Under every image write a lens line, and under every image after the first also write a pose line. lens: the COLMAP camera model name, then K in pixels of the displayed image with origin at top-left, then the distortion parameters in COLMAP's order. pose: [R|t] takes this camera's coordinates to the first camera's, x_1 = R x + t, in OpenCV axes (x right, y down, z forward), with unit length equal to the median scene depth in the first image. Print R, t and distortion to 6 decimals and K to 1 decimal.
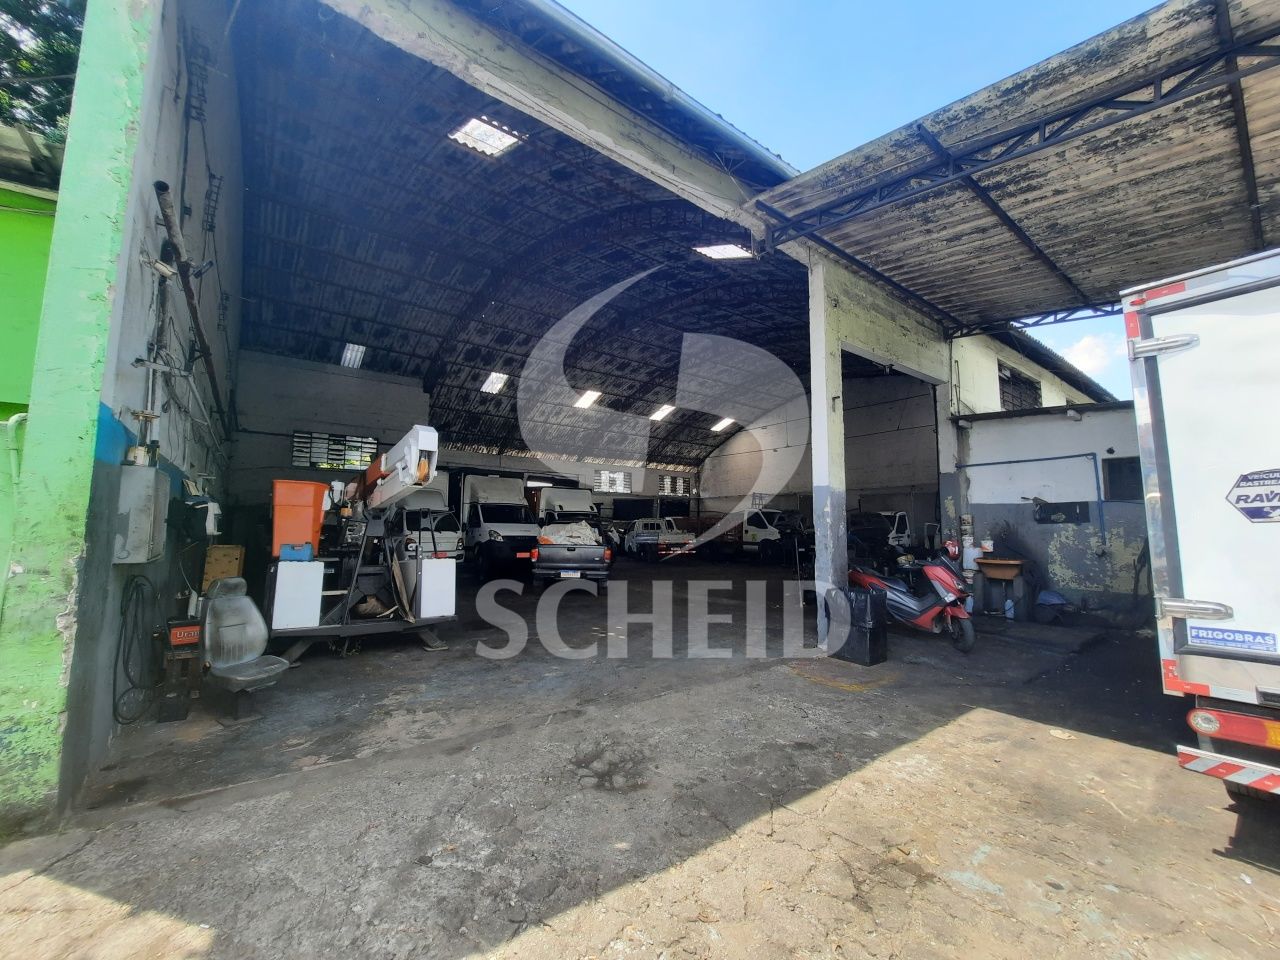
lens RADIAL K [[508.4, 0, 633.5], [0, 508.4, 478.4], [0, 0, 1]] dist [-0.016304, -0.000369]
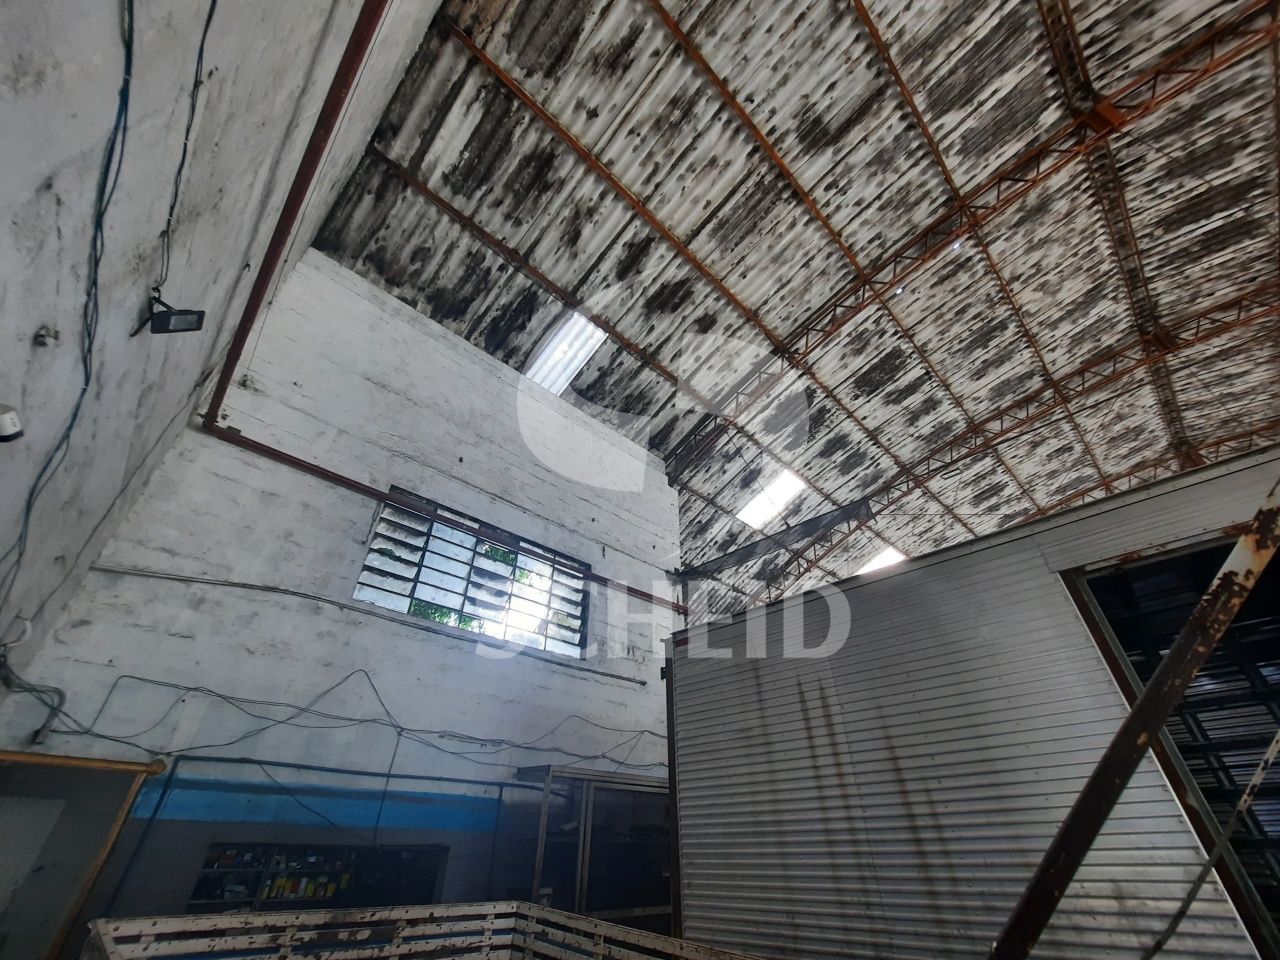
lens RADIAL K [[508.4, 0, 633.5], [0, 508.4, 478.4], [0, 0, 1]] dist [-0.016304, -0.000369]
pose [[0.993081, 0.072166, 0.092640, -0.533424], [-0.015663, 0.863240, -0.504551, 0.048781], [-0.116382, 0.499609, 0.858398, 0.692751]]
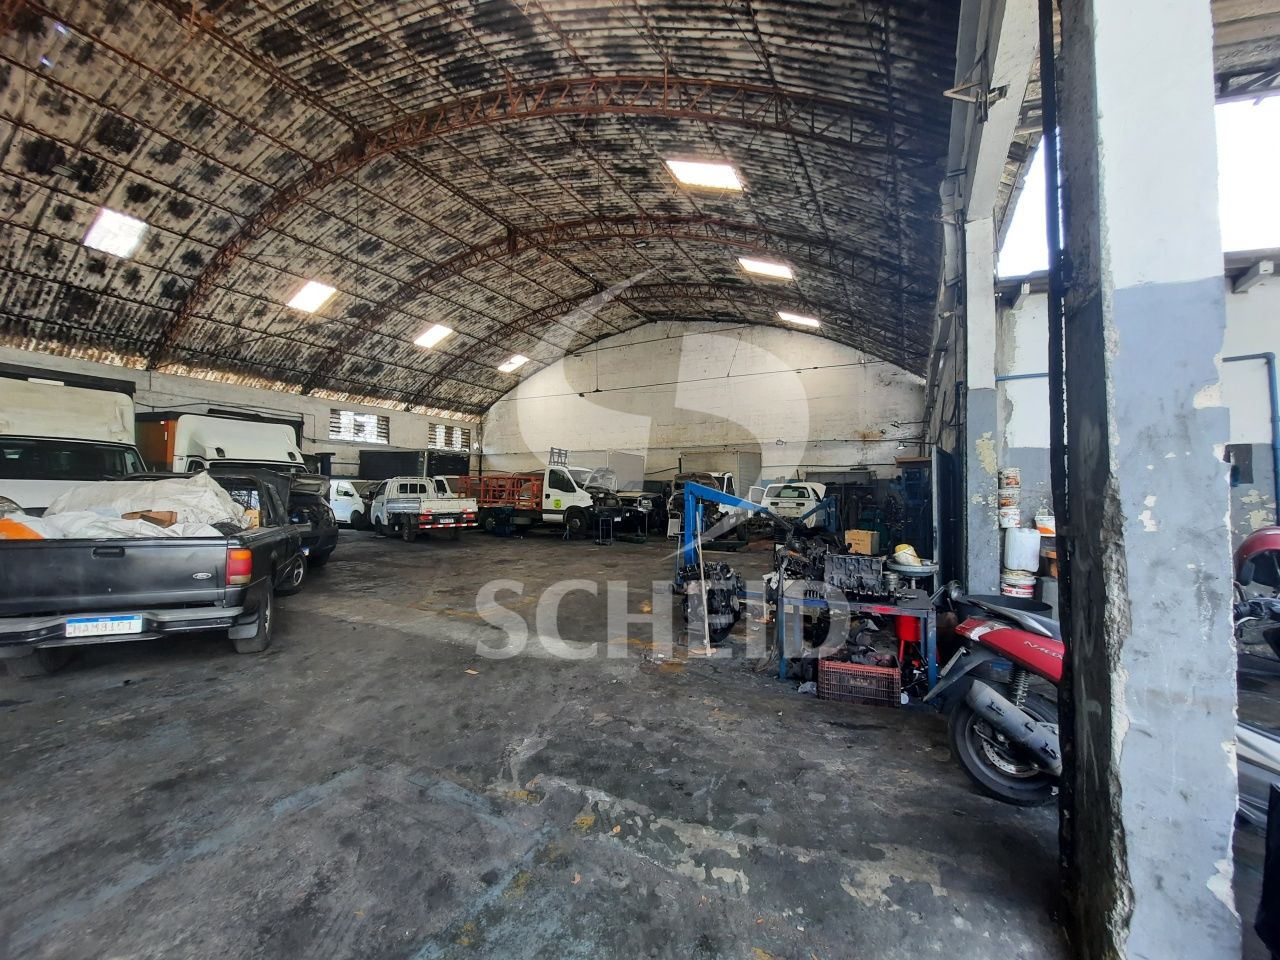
lens RADIAL K [[507.1, 0, 633.9], [0, 507.1, 481.0], [0, 0, 1]] dist [-0.018892, -0.000431]
pose [[0.910884, 0.010015, 0.412540, 0.031719], [-0.042066, 0.996751, 0.068683, 0.027839], [-0.410512, -0.079916, 0.908346, 0.286971]]
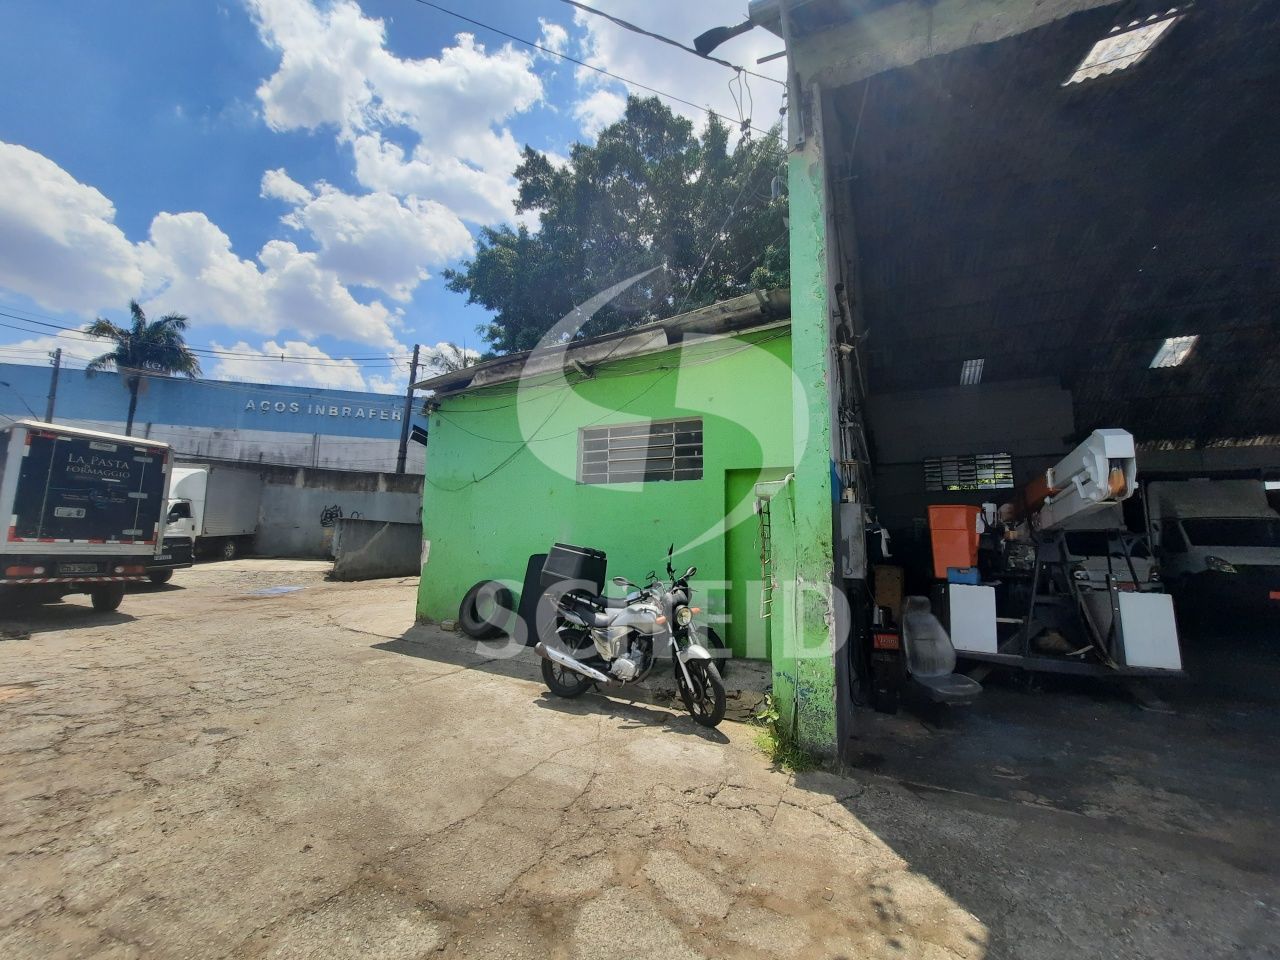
lens RADIAL K [[508.4, 0, 633.5], [0, 508.4, 478.4], [0, 0, 1]] dist [-0.016304, -0.000369]
pose [[0.450739, -0.111398, -0.885678, -0.015405], [0.072727, 0.993467, -0.087943, -0.002694], [0.889688, -0.024773, 0.455896, -0.019490]]
